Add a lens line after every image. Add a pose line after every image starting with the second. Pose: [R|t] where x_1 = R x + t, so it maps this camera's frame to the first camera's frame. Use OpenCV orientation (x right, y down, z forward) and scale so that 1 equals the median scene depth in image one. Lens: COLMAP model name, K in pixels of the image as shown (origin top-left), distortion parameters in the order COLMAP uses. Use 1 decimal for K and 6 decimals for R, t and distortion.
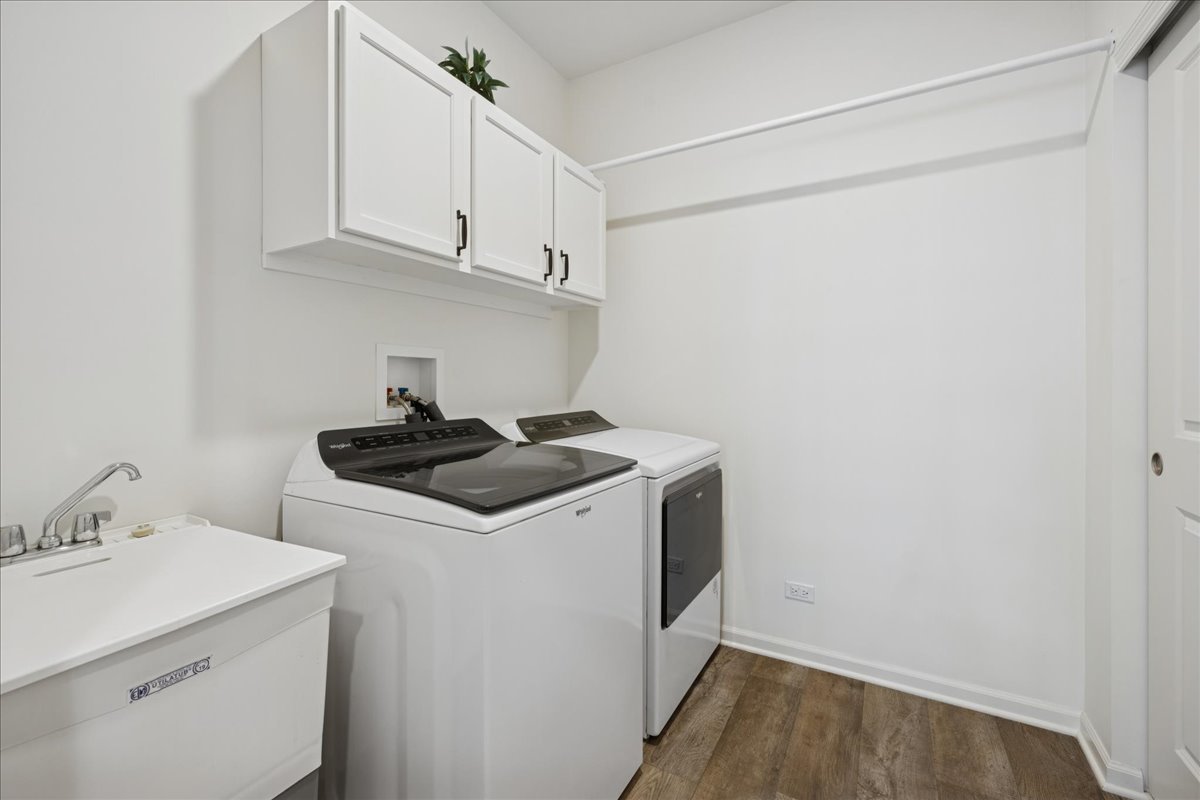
lens RADIAL K [[521.7, 0, 586.1], [0, 521.7, 388.8], [0, 0, 1]] dist [-0.001148, -0.000042]
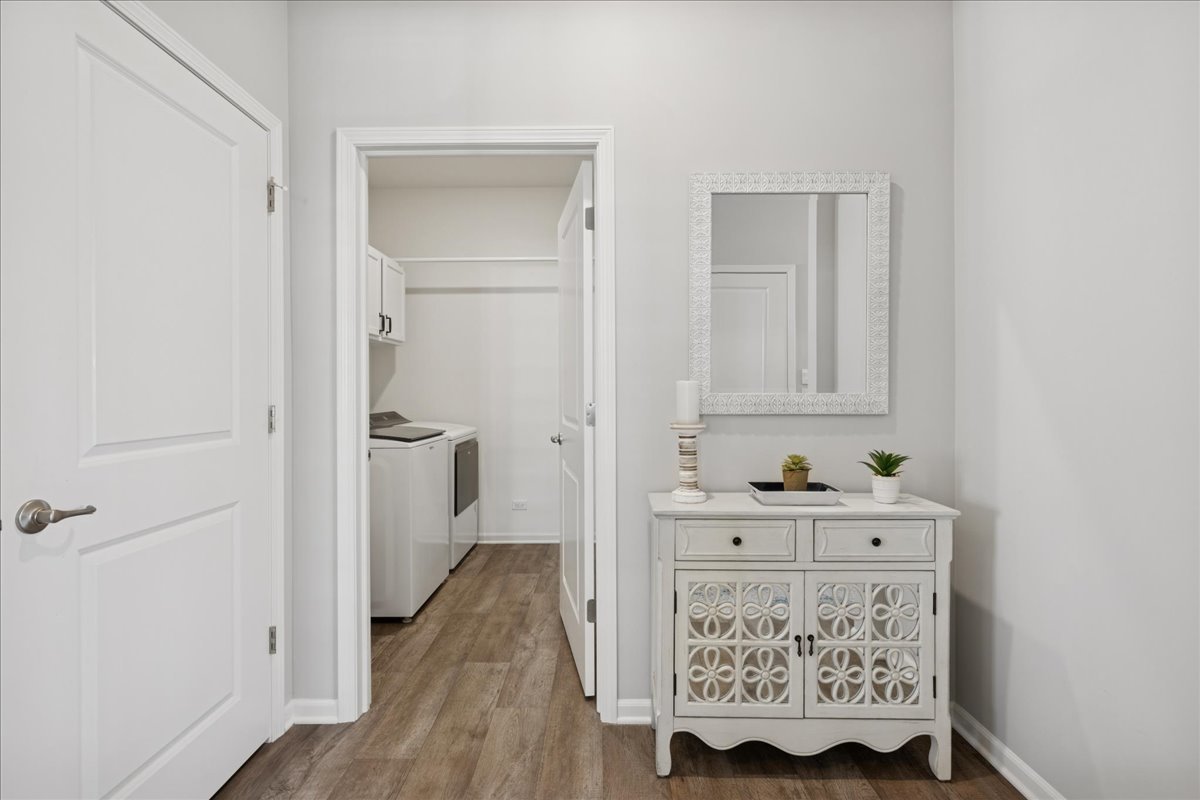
lens RADIAL K [[521.7, 0, 586.1], [0, 521.7, 388.8], [0, 0, 1]] dist [-0.001148, -0.000042]
pose [[0.872724, 0.001098, 0.488212, -0.310084], [0.008672, 0.999805, -0.017751, 0.008823], [-0.488136, 0.019726, 0.872544, -0.792991]]
